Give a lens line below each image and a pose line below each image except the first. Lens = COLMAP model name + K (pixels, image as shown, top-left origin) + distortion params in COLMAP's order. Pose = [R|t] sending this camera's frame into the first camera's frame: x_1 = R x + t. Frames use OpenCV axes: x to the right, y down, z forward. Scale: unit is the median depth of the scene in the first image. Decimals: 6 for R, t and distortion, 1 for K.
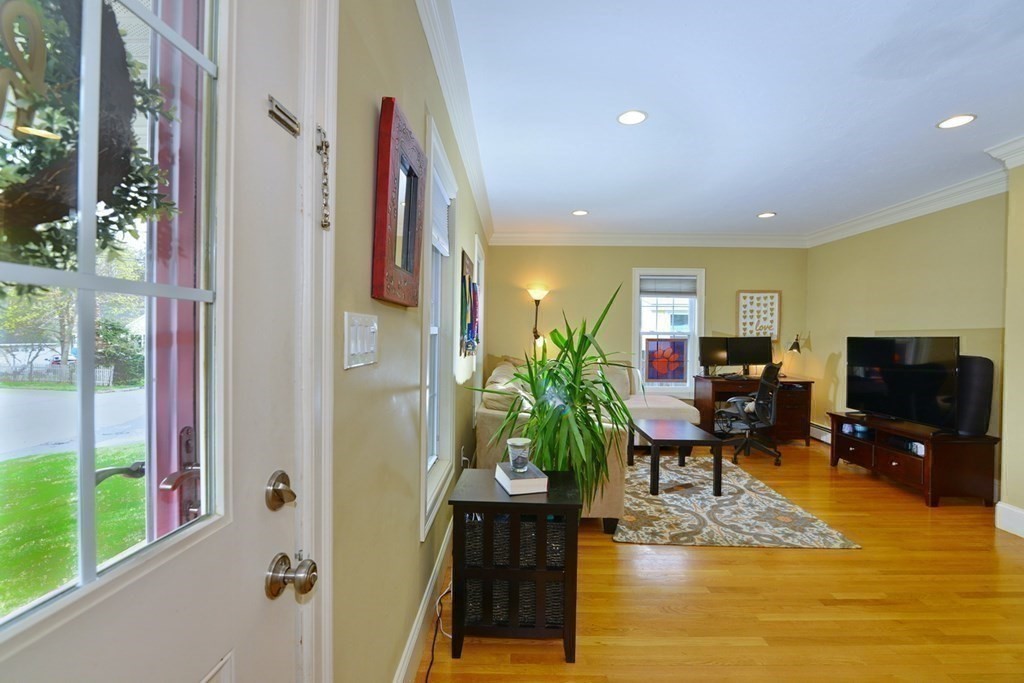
lens RADIAL K [[467.6, 0, 512.2], [0, 467.6, 340.6], [0, 0, 1]] dist [-0.021146, 0.001541]
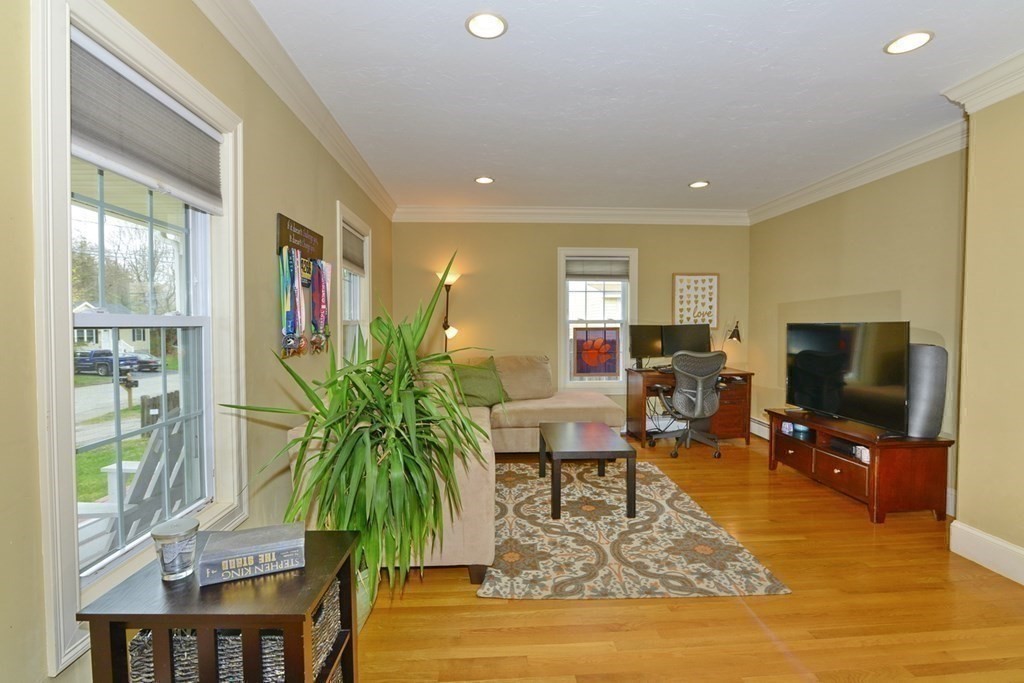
lens RADIAL K [[467.6, 0, 513.1], [0, 467.6, 341.0], [0, 0, 1]] dist [-0.021146, 0.001541]
pose [[0.997491, -0.013888, 0.069414, 0.185786], [0.012311, 0.999658, 0.023088, -0.001617], [-0.069711, -0.022176, 0.997321, 0.202578]]
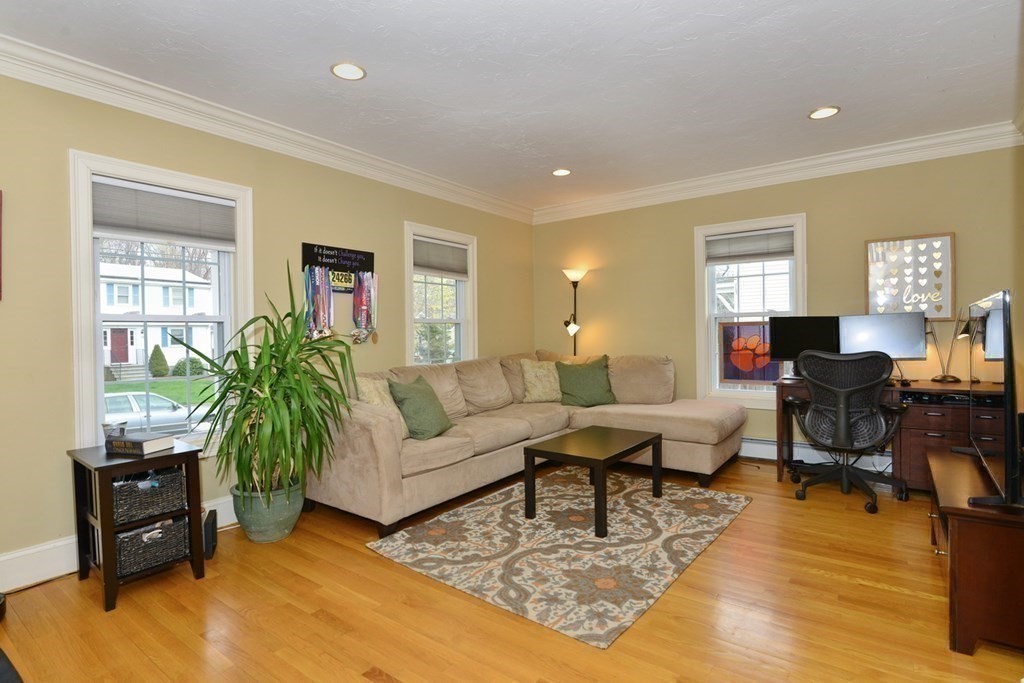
lens RADIAL K [[508.4, 0, 517.8], [0, 508.4, 338.7], [0, 0, 1]] dist [0.005657, 0.000971]
pose [[0.813738, -0.013825, -0.581068, 0.832223], [0.015466, 0.999878, -0.002131, 0.029549], [0.581026, -0.007253, 0.813852, 0.301353]]
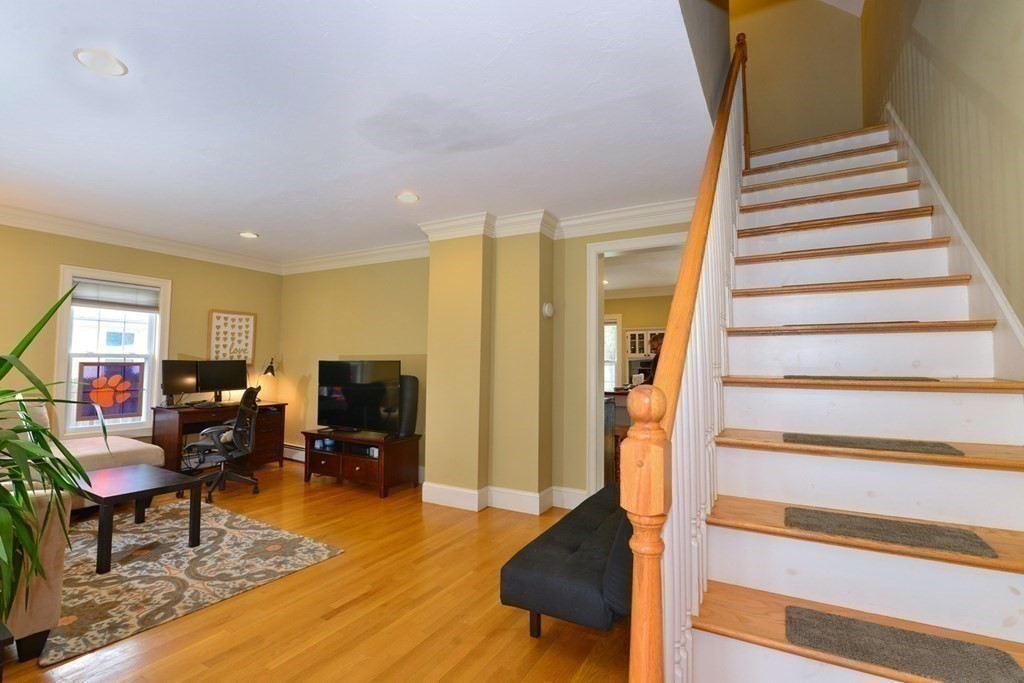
lens RADIAL K [[467.6, 0, 513.4], [0, 467.6, 342.3], [0, 0, 1]] dist [-0.021146, 0.001541]
pose [[0.485568, 0.037227, 0.873406, -0.029685], [0.004617, 0.998970, -0.045146, 0.000575], [-0.874187, 0.025954, 0.484896, 0.070438]]
